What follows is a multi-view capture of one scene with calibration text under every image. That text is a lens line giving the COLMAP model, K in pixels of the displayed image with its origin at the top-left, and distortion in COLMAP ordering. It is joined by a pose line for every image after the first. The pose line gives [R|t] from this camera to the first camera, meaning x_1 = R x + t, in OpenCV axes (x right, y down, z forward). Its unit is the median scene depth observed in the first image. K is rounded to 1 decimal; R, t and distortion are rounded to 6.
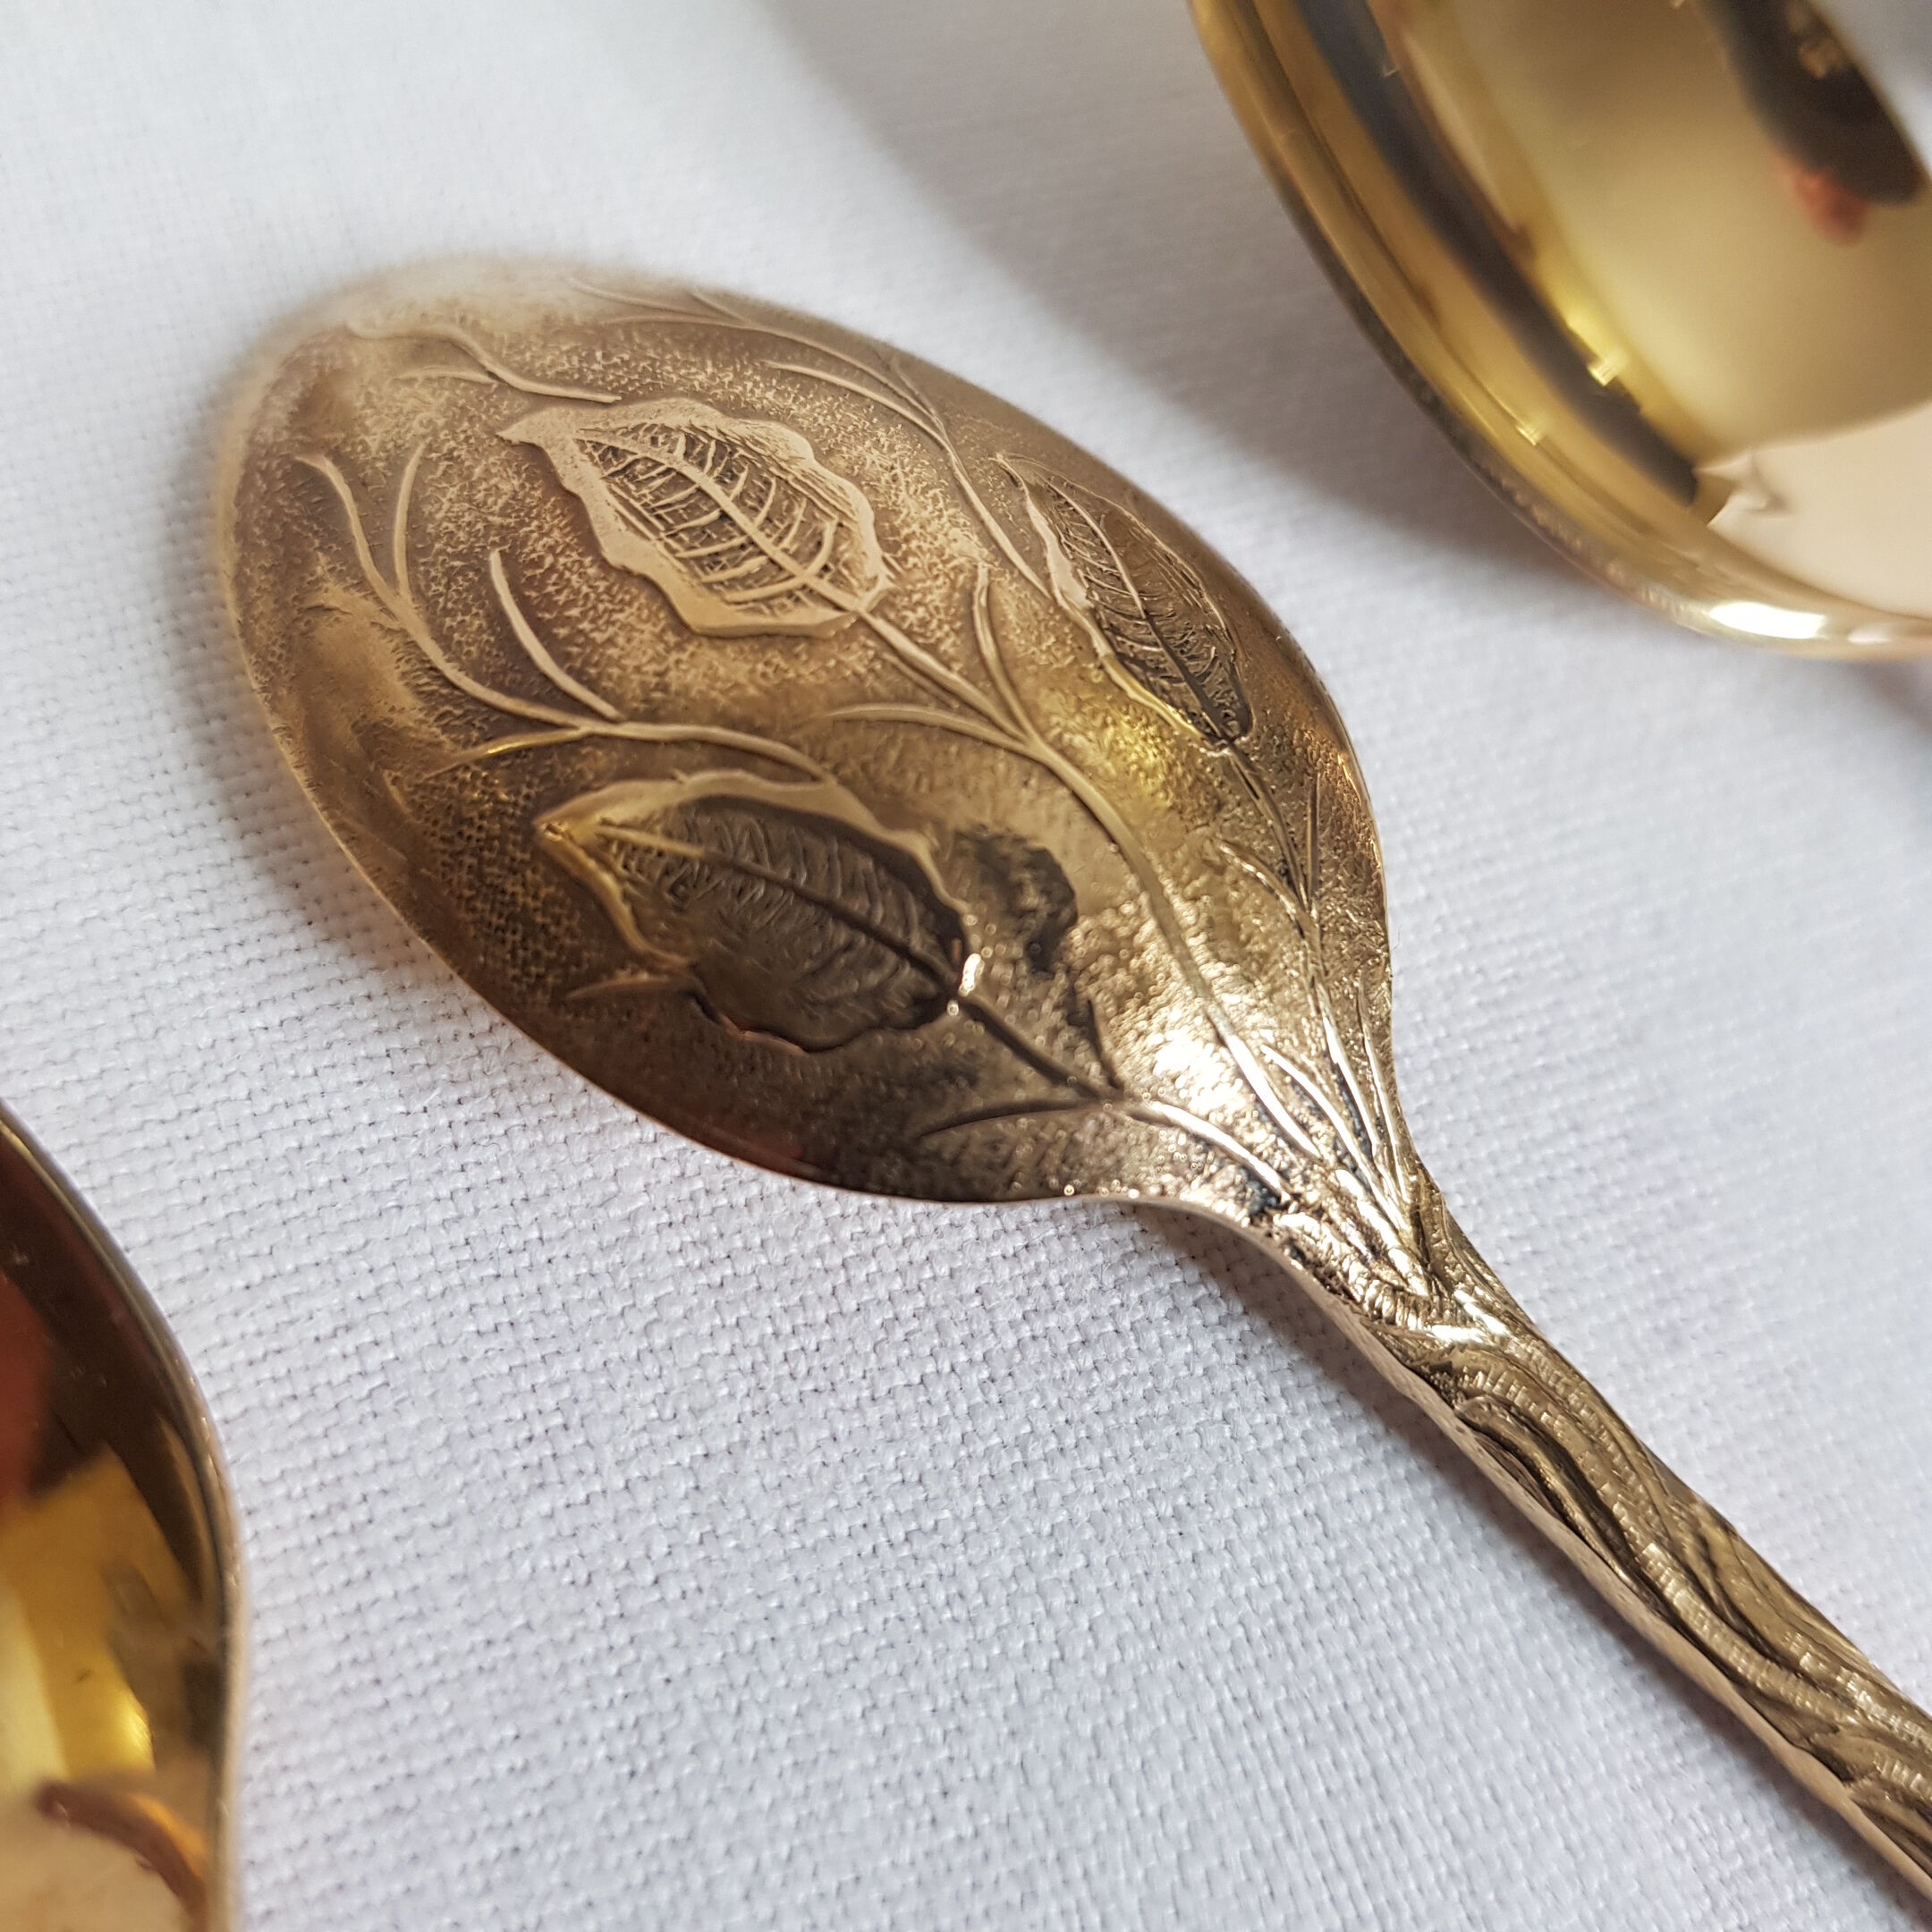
lens RADIAL K [[1861.3, 0, 966.0], [0, 1861.3, 966.0], [0, 0, 1]] dist [0.048078, -0.186612]
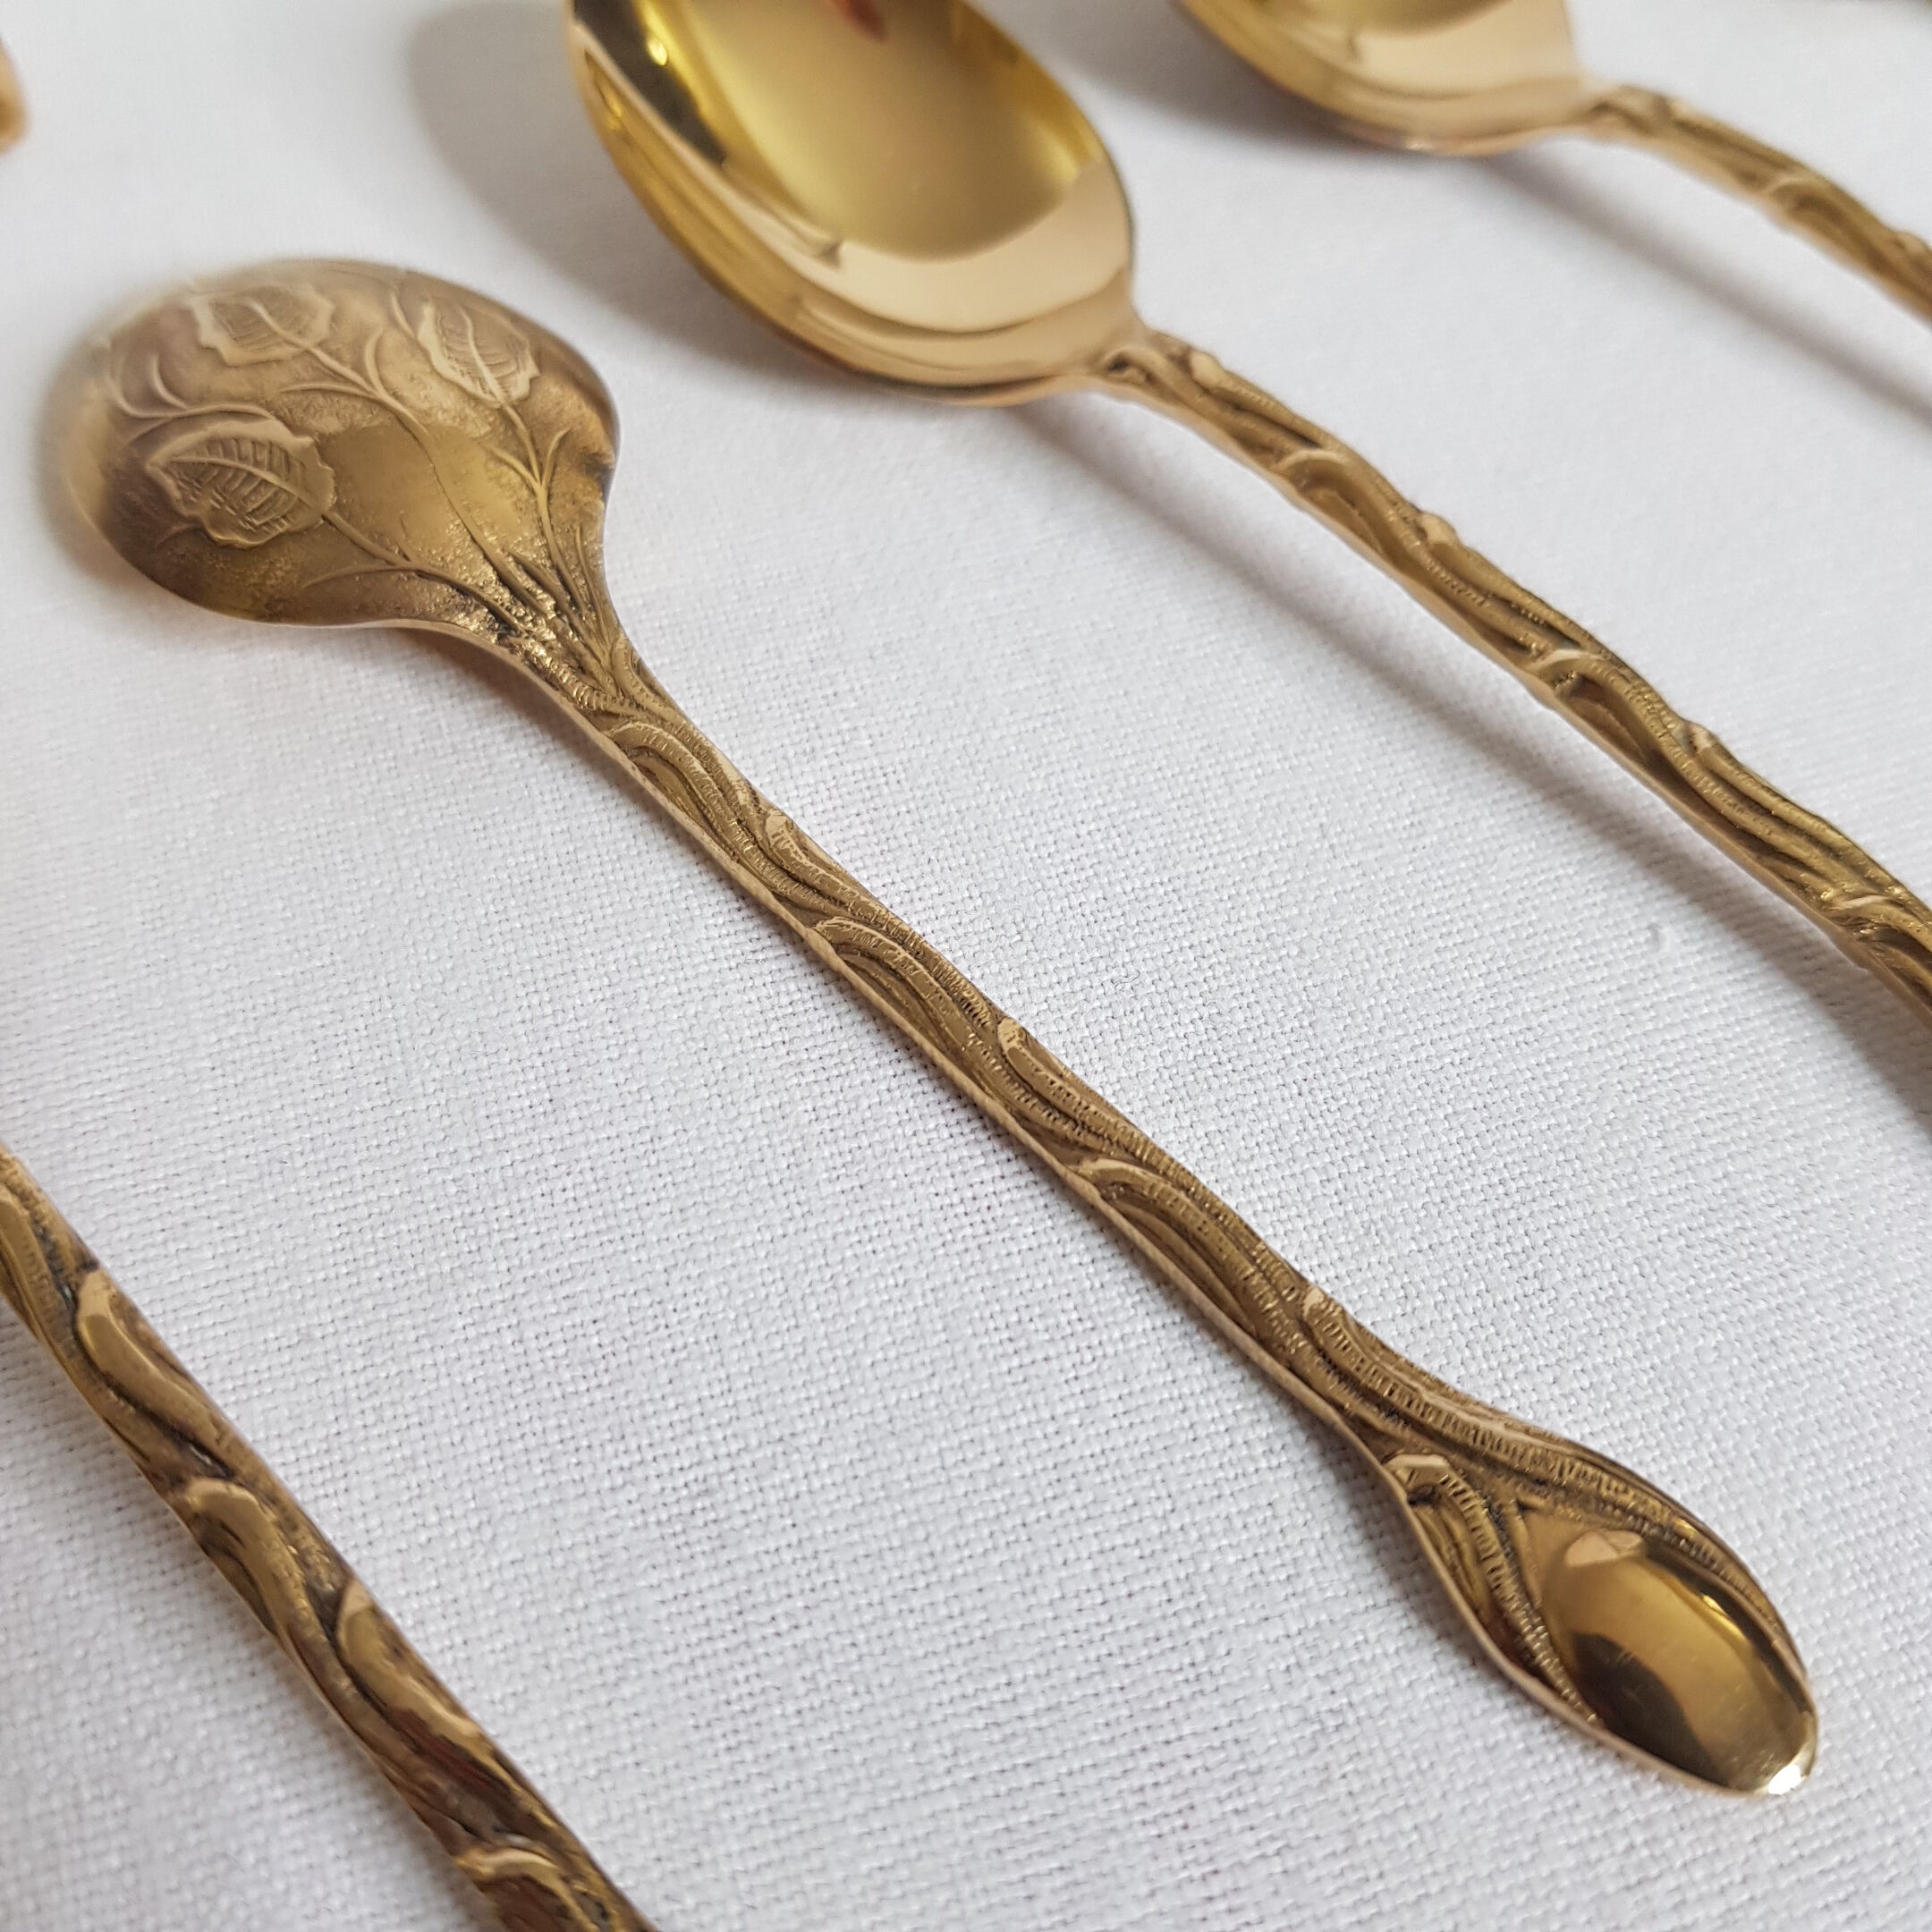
lens RADIAL K [[1861.3, 0, 966.0], [0, 1861.3, 966.0], [0, 0, 1]] dist [0.048078, -0.186612]
pose [[0.987489, -0.042561, -0.151832, 0.874282], [0.014476, 0.983288, -0.181478, 0.792118], [0.157019, 0.177010, 0.971603, -0.654318]]
